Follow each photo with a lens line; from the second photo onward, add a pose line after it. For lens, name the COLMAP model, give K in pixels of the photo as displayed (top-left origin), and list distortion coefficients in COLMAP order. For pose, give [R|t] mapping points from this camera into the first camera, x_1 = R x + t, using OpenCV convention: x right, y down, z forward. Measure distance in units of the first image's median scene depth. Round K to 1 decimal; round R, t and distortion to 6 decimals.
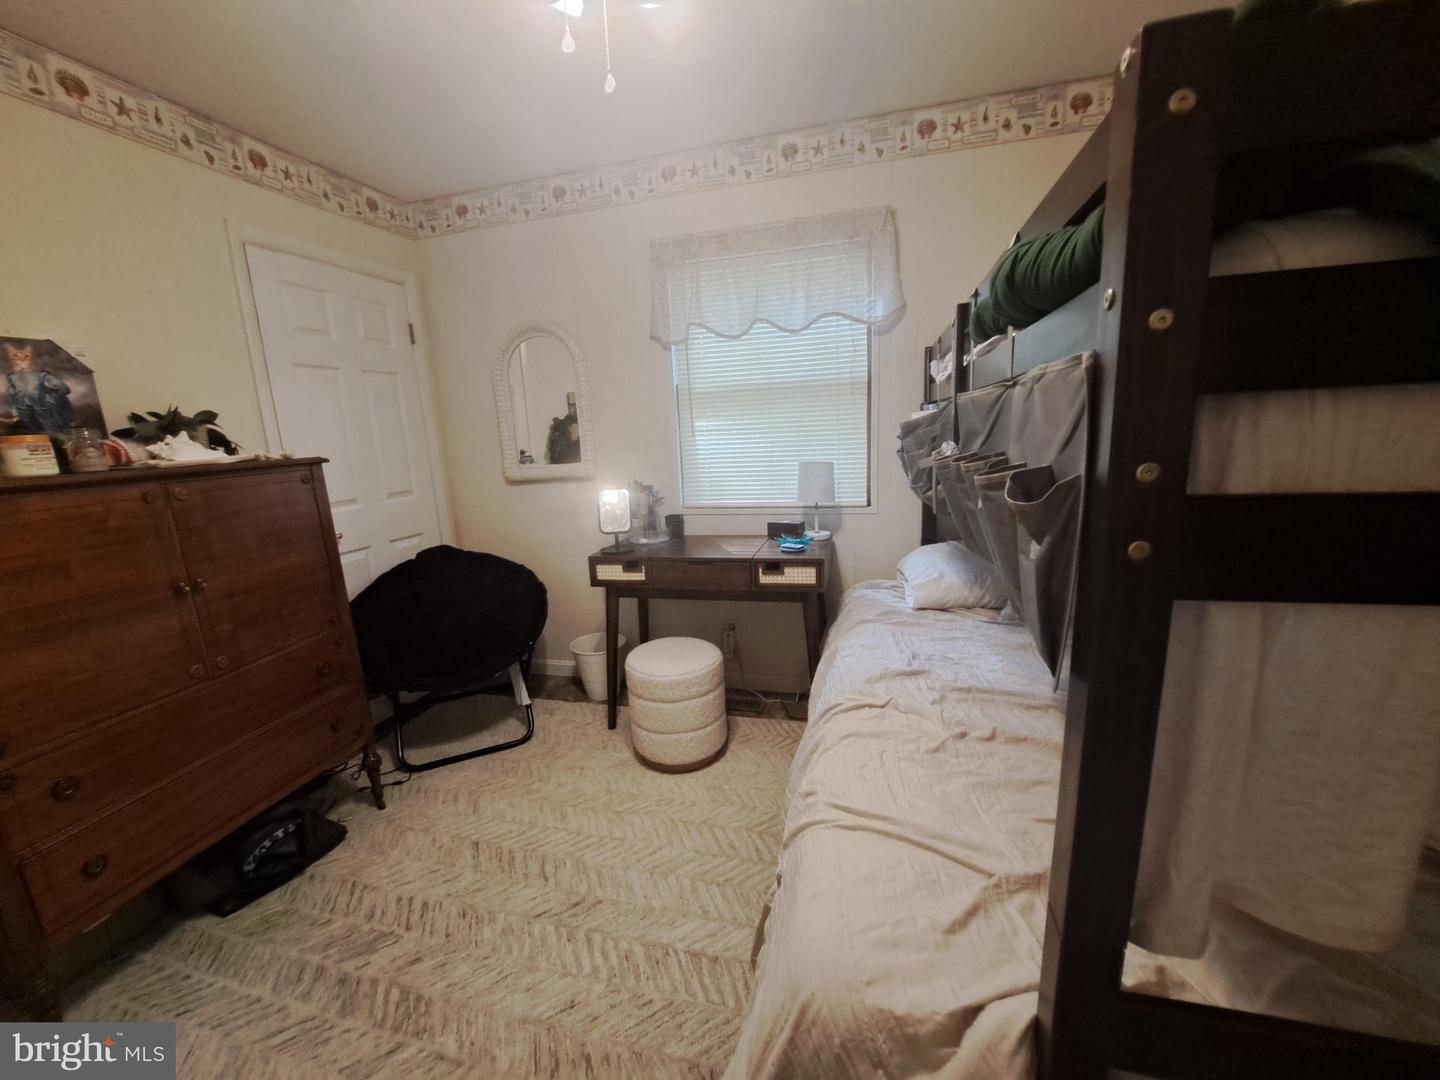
lens RADIAL K [[569.3, 0, 720.3], [0, 569.3, 538.3], [0, 0, 1]] dist [-0.021855, 0.001748]
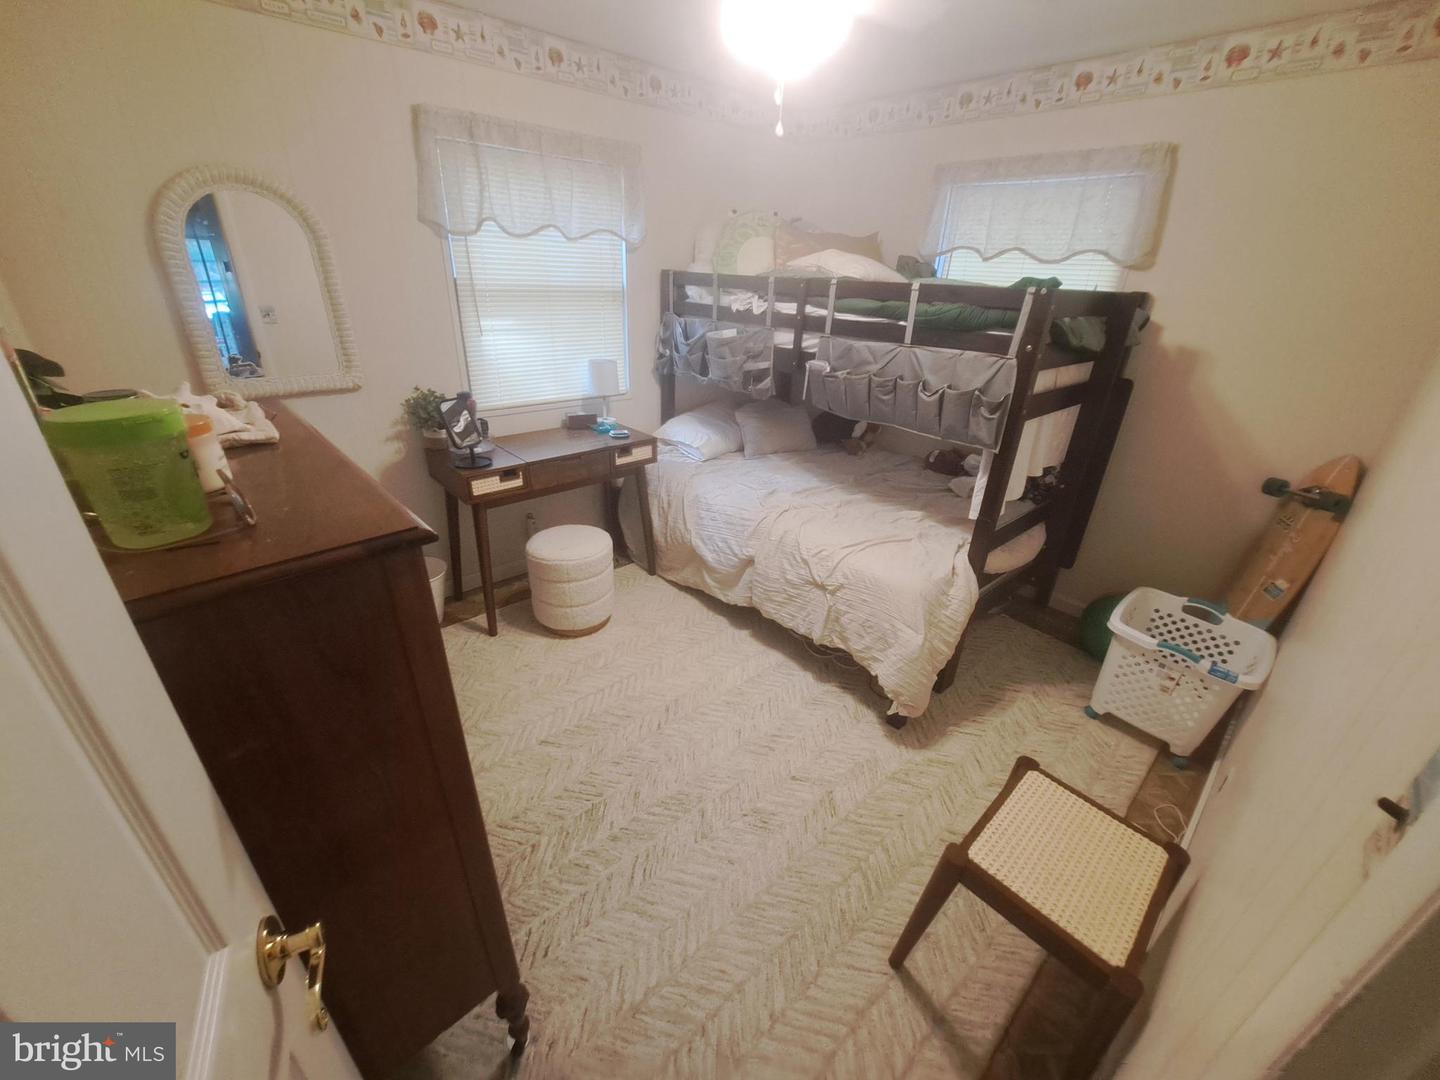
lens RADIAL K [[569.3, 0, 718.3], [0, 569.3, 543.5], [0, 0, 1]] dist [-0.021855, 0.001748]
pose [[0.536692, -0.299109, 0.788984, -0.852350], [0.097171, 0.950749, 0.294337, -0.104954], [-0.838164, -0.081302, 0.539324, 0.122153]]
